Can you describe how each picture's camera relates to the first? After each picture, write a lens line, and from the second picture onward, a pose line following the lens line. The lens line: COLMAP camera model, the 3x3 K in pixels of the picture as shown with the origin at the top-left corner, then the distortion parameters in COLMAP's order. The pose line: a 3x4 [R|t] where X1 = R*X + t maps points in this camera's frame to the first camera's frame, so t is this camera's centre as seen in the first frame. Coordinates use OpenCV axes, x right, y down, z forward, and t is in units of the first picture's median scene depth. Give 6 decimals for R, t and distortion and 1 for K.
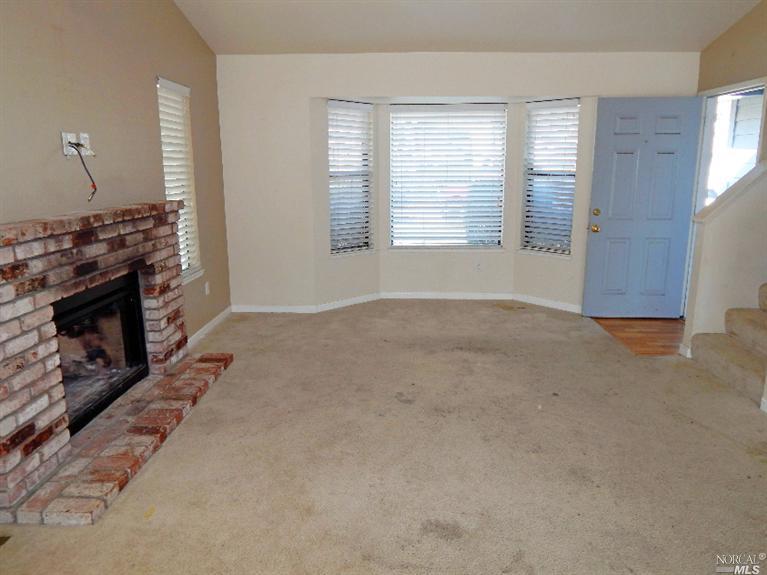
lens RADIAL K [[563.9, 0, 379.5], [0, 563.9, 285.1], [0, 0, 1]] dist [-0.004989, -0.012985]
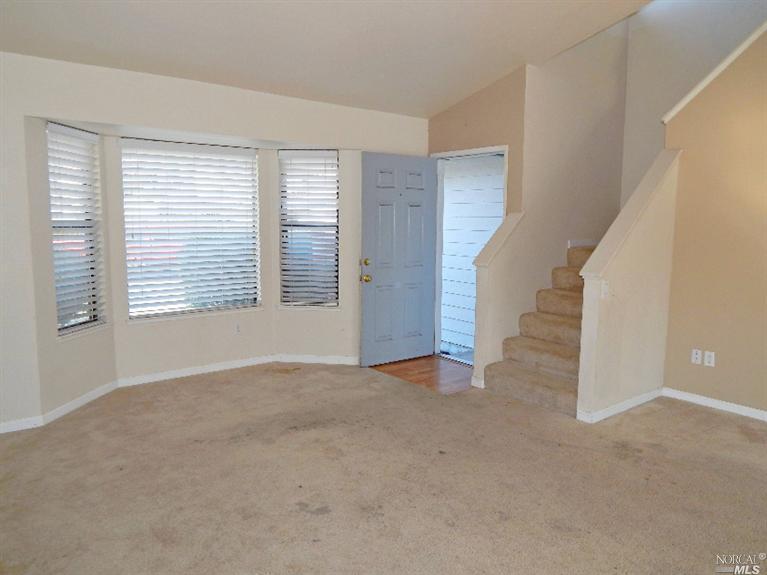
lens RADIAL K [[563.9, 0, 387.4], [0, 563.9, 281.7], [0, 0, 1]] dist [-0.004989, -0.012985]
pose [[0.752621, -0.064095, 0.655328, -0.263774], [0.127809, 0.990543, -0.049903, -0.040478], [-0.645931, 0.121315, 0.753695, 0.224622]]
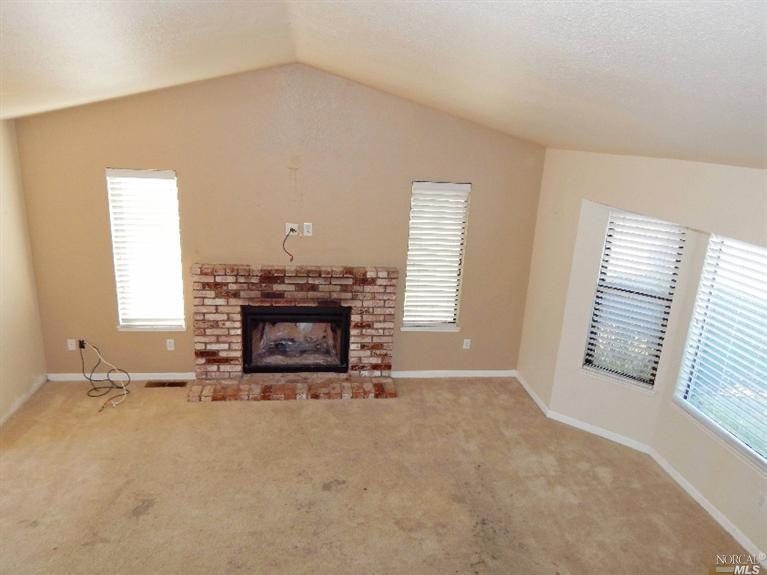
lens RADIAL K [[525.4, 0, 381.5], [0, 525.4, 291.6], [0, 0, 1]] dist [0.001719, 0.001802]
pose [[0.165929, 0.301126, -0.939037, 0.688312], [-0.259953, 0.931913, 0.252908, -0.337907], [0.951258, 0.202141, 0.232910, 0.547737]]
